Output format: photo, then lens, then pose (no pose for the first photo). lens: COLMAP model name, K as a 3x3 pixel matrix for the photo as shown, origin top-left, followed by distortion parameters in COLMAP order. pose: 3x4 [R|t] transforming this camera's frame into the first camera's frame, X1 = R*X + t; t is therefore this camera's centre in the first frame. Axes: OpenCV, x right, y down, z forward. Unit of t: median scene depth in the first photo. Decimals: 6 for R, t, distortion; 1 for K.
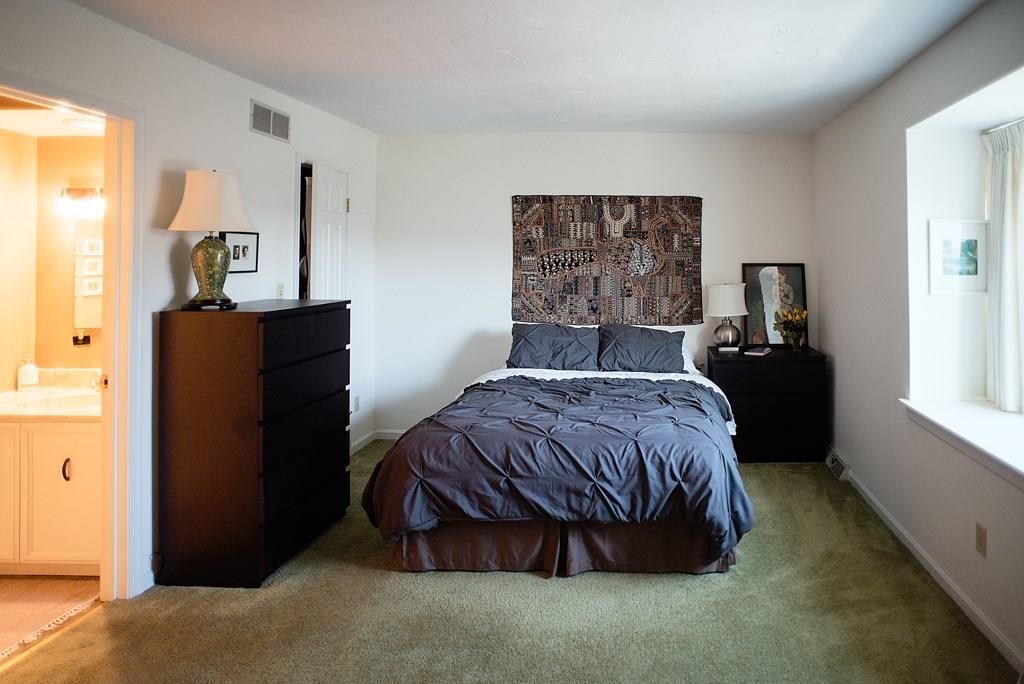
lens RADIAL K [[561.8, 0, 512.4], [0, 561.8, 248.2], [0, 0, 1]] dist [-0.032216, 0.000411]
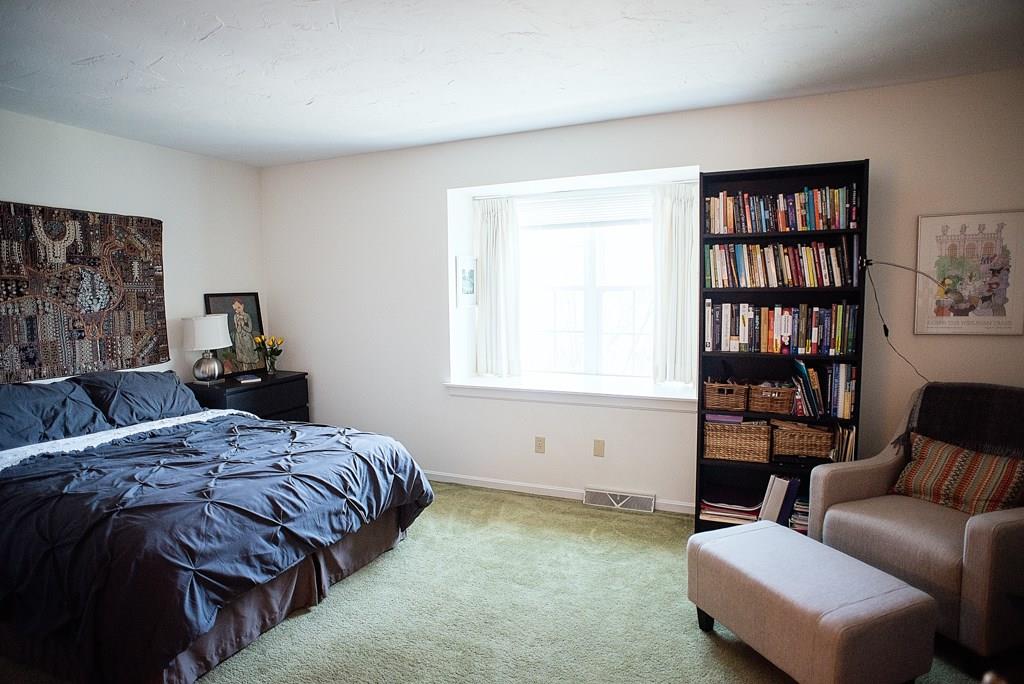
lens RADIAL K [[582.4, 0, 512.0], [0, 582.4, 342.0], [0, 0, 1]] dist [-0.099673, 0.076235]
pose [[0.403117, -0.096398, 0.910057, -0.278029], [-0.000501, 0.994413, 0.105556, 0.006070], [-0.915148, -0.043007, 0.400817, 0.122486]]
